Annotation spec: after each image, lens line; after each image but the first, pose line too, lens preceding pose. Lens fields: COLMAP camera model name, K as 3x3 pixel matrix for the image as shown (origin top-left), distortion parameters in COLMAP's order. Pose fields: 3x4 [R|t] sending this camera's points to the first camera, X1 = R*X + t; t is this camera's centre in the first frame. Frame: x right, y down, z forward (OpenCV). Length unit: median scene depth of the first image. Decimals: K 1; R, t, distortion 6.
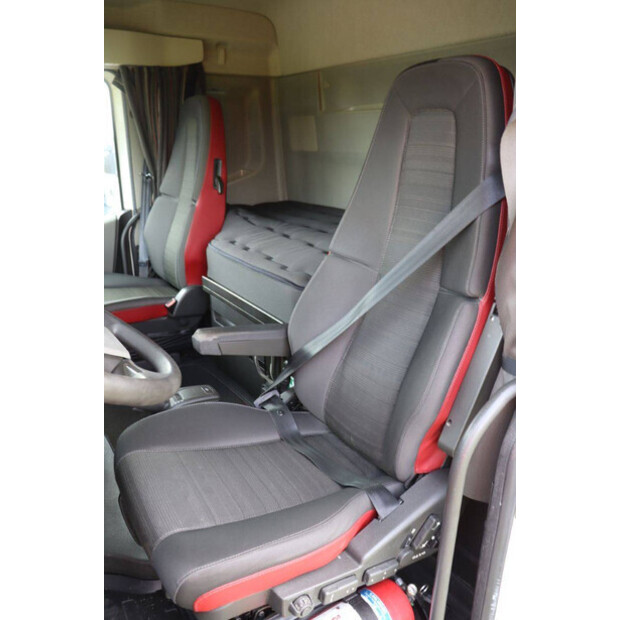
lens RADIAL K [[513.3, 0, 310.0], [0, 513.3, 310.0], [0, 0, 1]] dist [-0.164521, 0.138512]
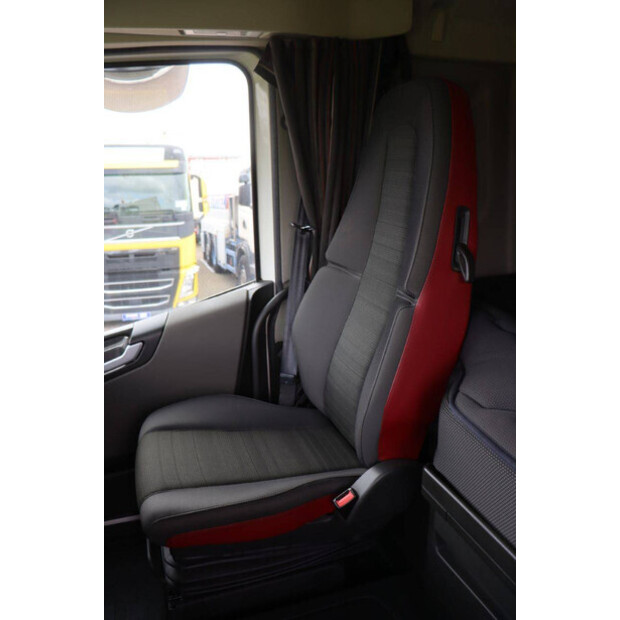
lens RADIAL K [[513.3, 0, 310.0], [0, 513.3, 310.0], [0, 0, 1]] dist [-0.164521, 0.138512]
pose [[0.970320, 0.056713, -0.235081, -0.185223], [-0.070771, 0.996147, -0.051794, -0.153000], [0.231238, 0.066893, 0.970595, 0.462974]]
